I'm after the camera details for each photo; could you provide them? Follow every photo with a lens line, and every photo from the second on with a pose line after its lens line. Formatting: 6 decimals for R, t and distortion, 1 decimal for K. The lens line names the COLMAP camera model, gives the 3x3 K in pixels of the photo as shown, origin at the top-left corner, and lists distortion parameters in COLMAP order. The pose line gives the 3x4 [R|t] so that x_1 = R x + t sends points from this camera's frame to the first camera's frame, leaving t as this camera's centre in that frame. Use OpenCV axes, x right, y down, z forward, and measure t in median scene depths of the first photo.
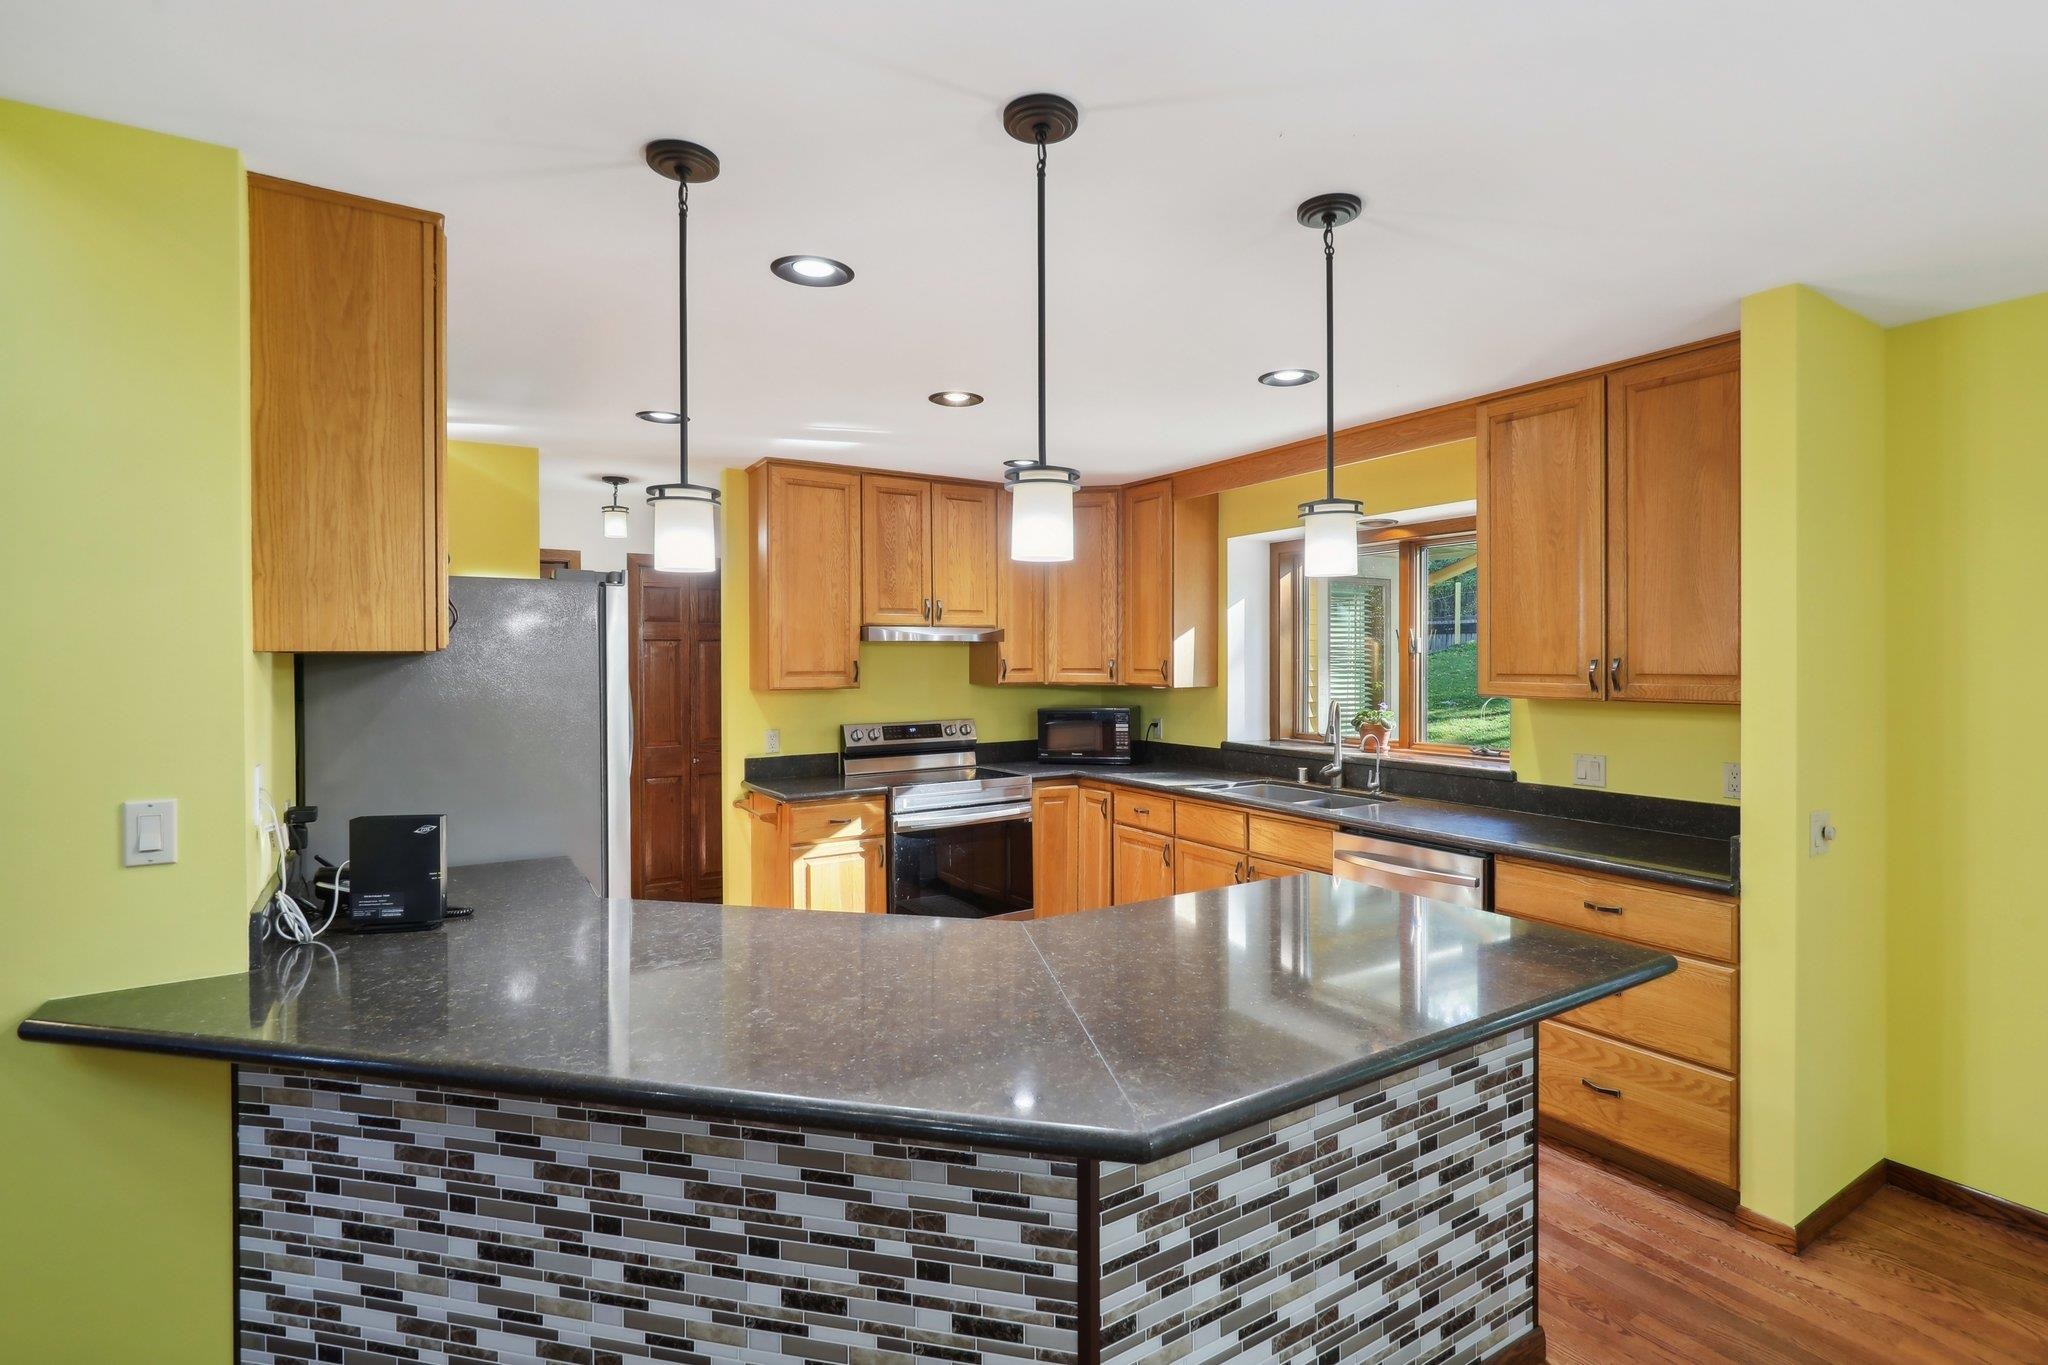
lens RADIAL K [[953.7, 0, 1034.0], [0, 953.7, 672.9], [0, 0, 1]] dist [-0.014351, 0.002507]
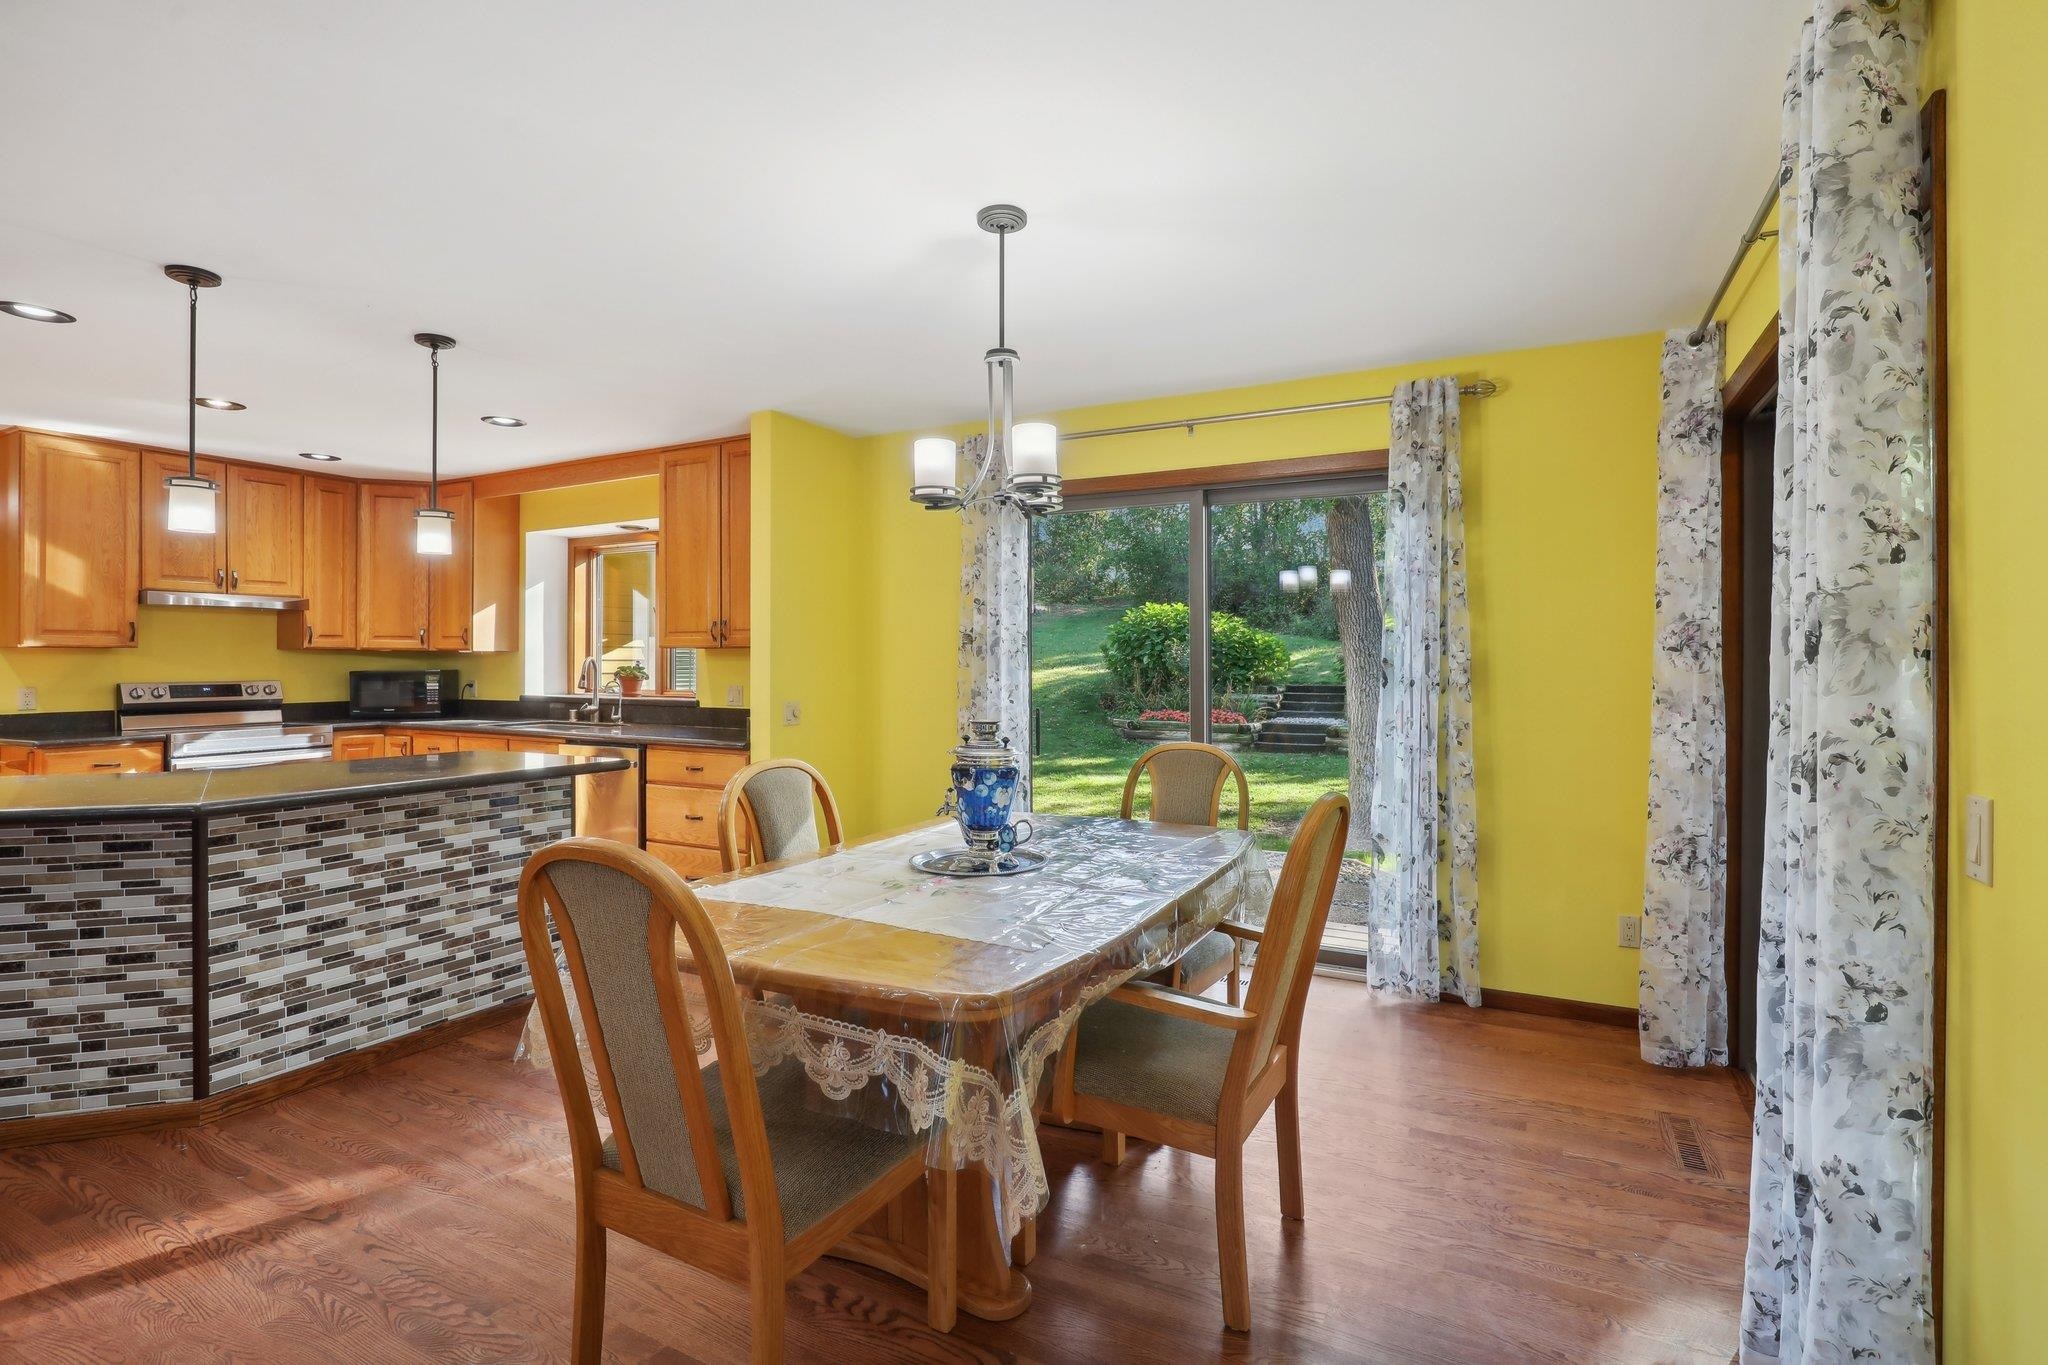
lens RADIAL K [[953.7, 0, 1024.7], [0, 953.7, 666.6], [0, 0, 1]] dist [-0.014351, 0.002507]
pose [[0.871184, 0.001504, 0.490954, 0.168885], [0.003657, 0.999948, -0.009553, 0.051672], [-0.490942, 0.010118, 0.871133, -0.426597]]
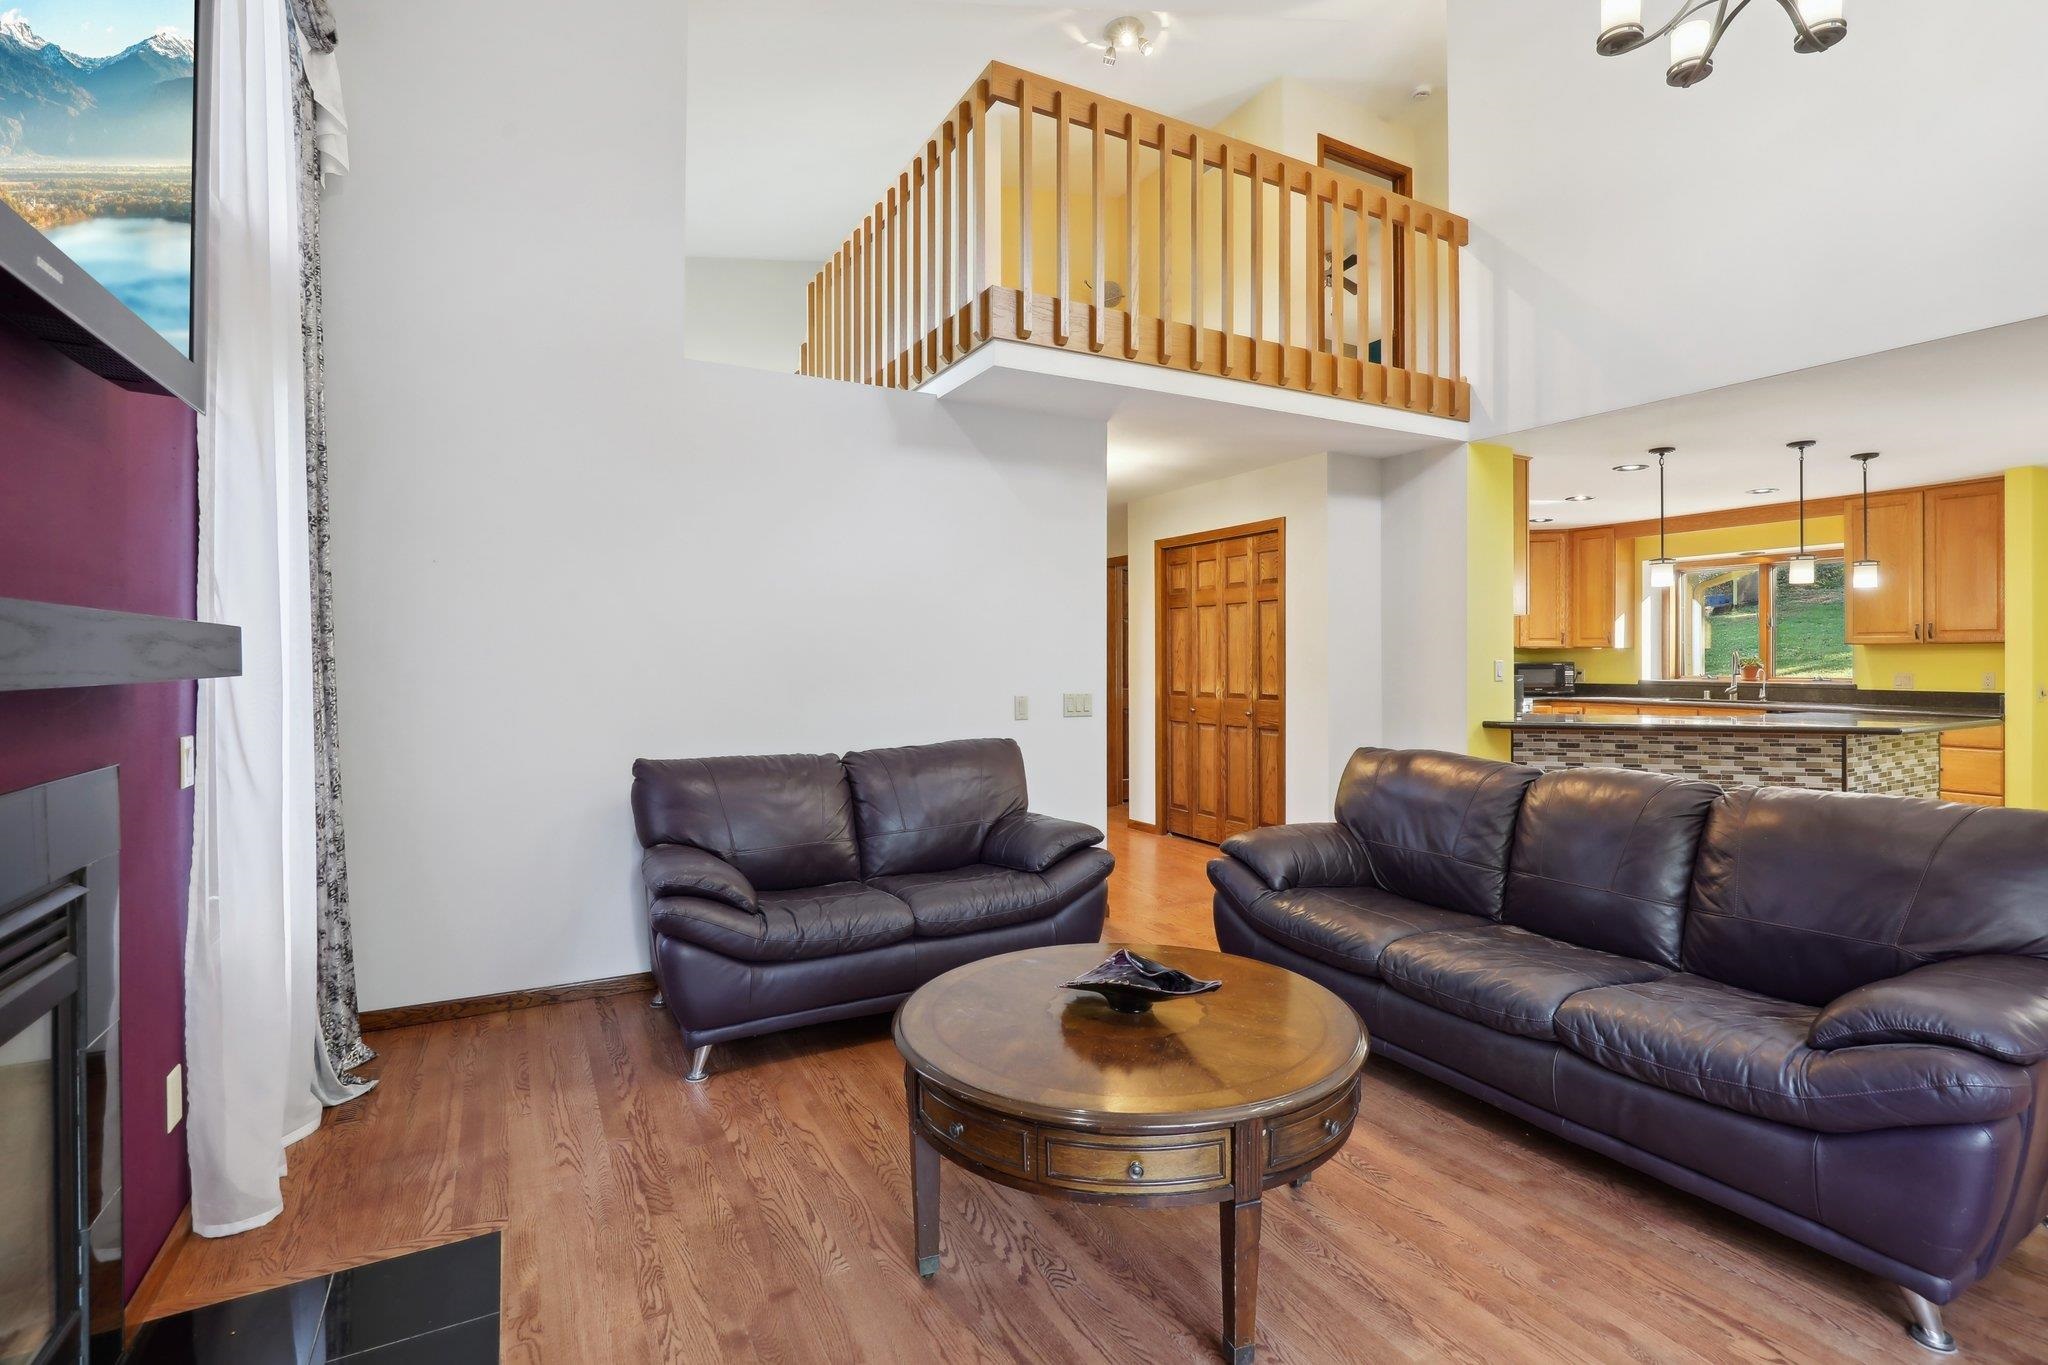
lens RADIAL K [[953.7, 0, 1029.5], [0, 953.7, 666.6], [0, 0, 1]] dist [-0.014351, 0.002507]
pose [[0.998086, 0.003684, -0.061737, -0.826297], [-0.003975, 0.999982, -0.004590, 0.063573], [0.061719, 0.004827, 0.998082, -0.804441]]
